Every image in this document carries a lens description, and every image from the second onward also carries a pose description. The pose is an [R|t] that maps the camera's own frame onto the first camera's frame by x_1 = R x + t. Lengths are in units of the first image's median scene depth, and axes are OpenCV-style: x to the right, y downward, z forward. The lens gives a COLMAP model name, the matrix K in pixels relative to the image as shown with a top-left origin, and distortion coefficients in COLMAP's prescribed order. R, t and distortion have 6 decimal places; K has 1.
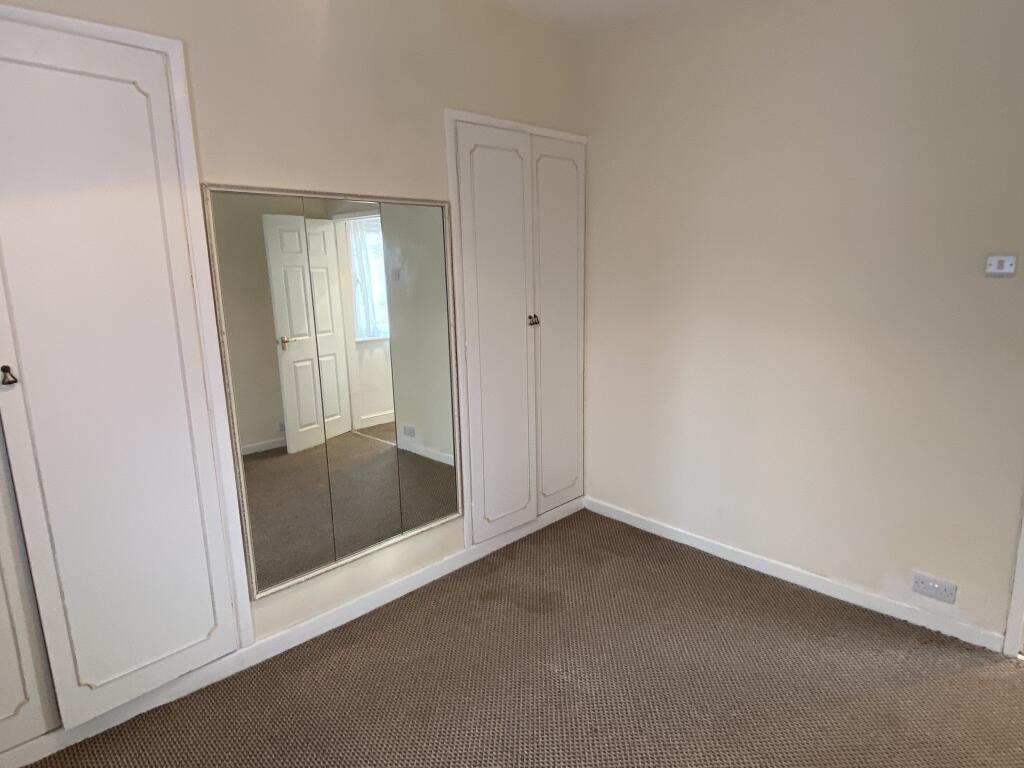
lens RADIAL K [[603.0, 0, 512.0], [0, 603.0, 384.0], [0, 0, 1]] dist [0.028977, -0.029679]
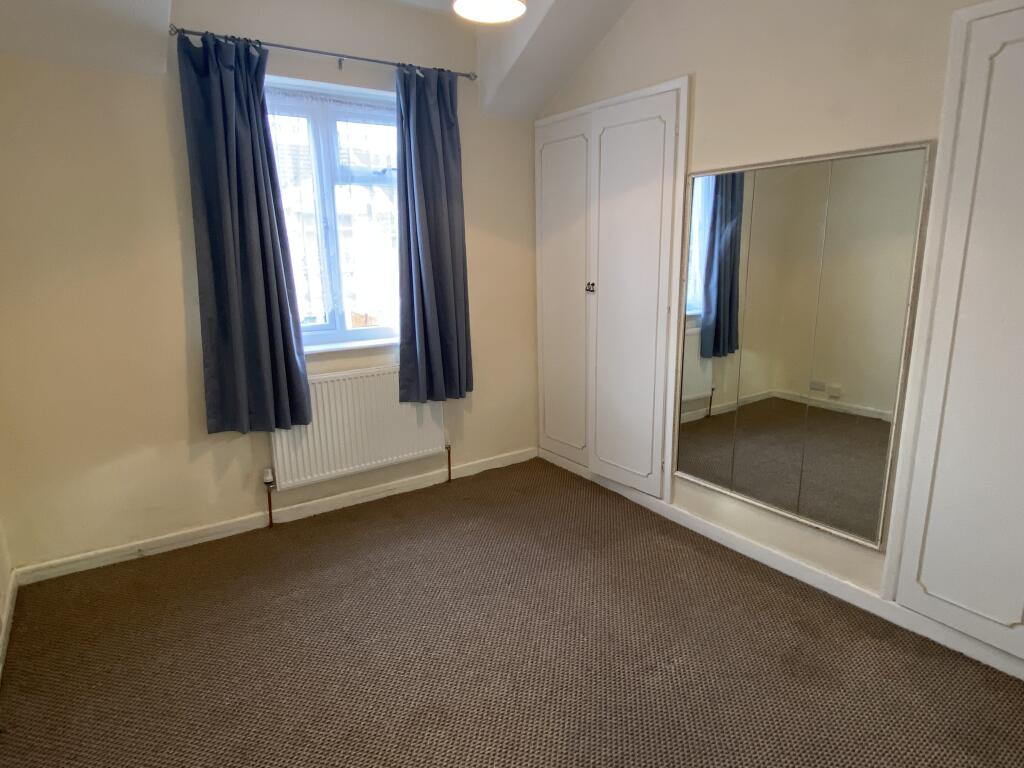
lens RADIAL K [[603.0, 0, 512.0], [0, 603.0, 384.0], [0, 0, 1]] dist [0.028977, -0.029679]
pose [[-0.182961, 0.234940, -0.954635, 0.749340], [-0.184092, 0.945663, 0.268014, -0.115698], [0.965730, 0.224777, -0.129769, 0.634035]]
